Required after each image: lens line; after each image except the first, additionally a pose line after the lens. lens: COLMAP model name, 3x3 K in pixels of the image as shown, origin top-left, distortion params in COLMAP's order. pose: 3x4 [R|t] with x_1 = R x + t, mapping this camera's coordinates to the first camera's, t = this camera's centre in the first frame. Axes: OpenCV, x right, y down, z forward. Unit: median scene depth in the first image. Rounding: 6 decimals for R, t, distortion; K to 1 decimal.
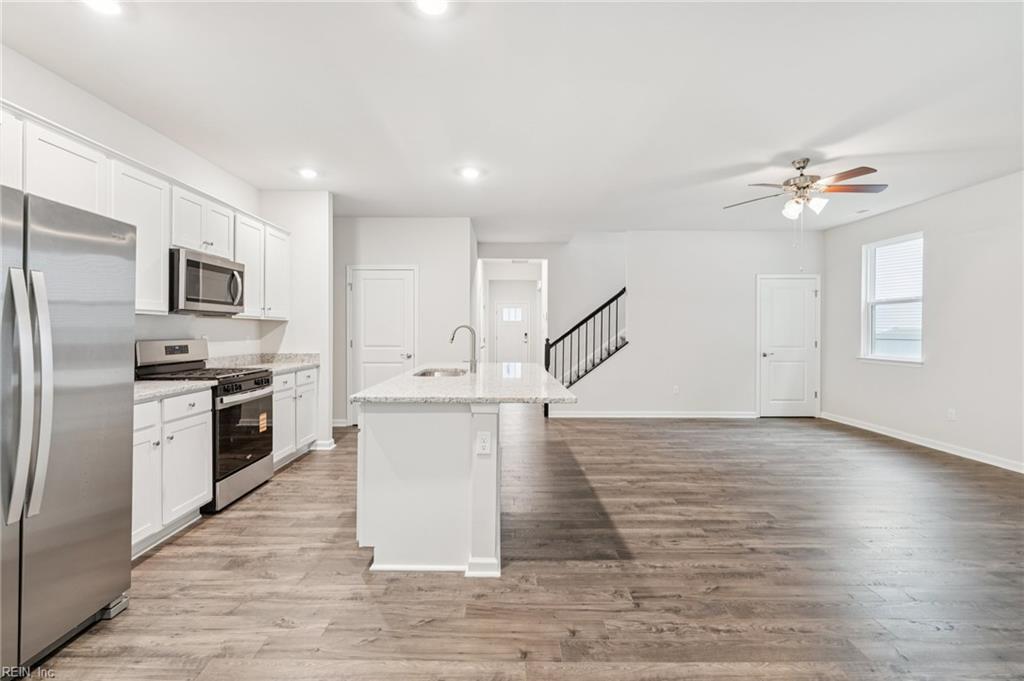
lens RADIAL K [[471.1, 0, 504.0], [0, 471.1, 331.3], [0, 0, 1]] dist [-0.005563, -0.000079]
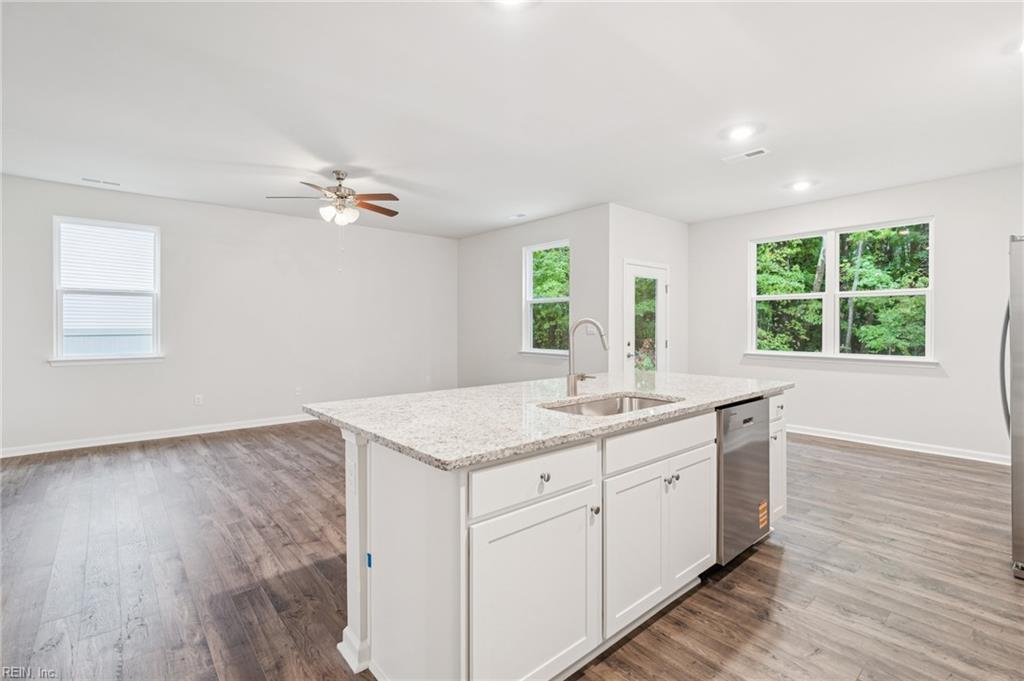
lens RADIAL K [[467.4, 0, 507.2], [0, 467.4, 329.7], [0, 0, 1]] dist [-0.003379, 0.000903]
pose [[-0.650518, -0.009572, 0.759430, -0.544437], [-0.000605, 0.999927, 0.012085, -0.007986], [-0.759490, 0.007402, -0.650476, 1.679810]]
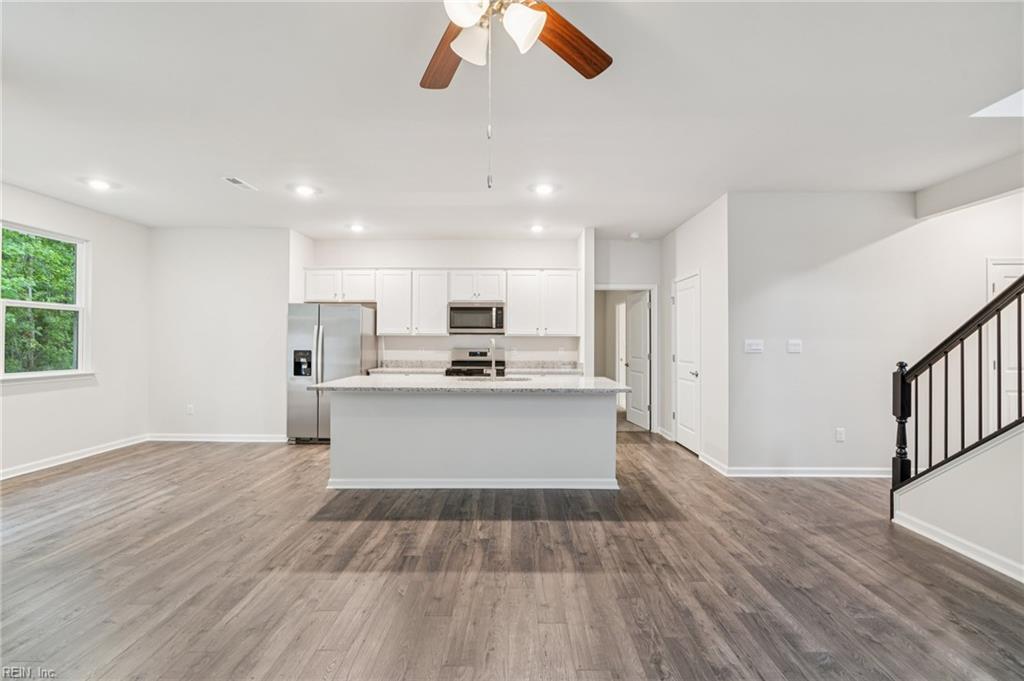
lens RADIAL K [[467.4, 0, 507.2], [0, 467.4, 329.7], [0, 0, 1]] dist [-0.003379, 0.000903]
pose [[-0.019839, -0.029474, -0.999369, 1.206456], [-0.006877, 0.999546, -0.029343, -0.003699], [0.999780, 0.006291, -0.020033, 1.212586]]
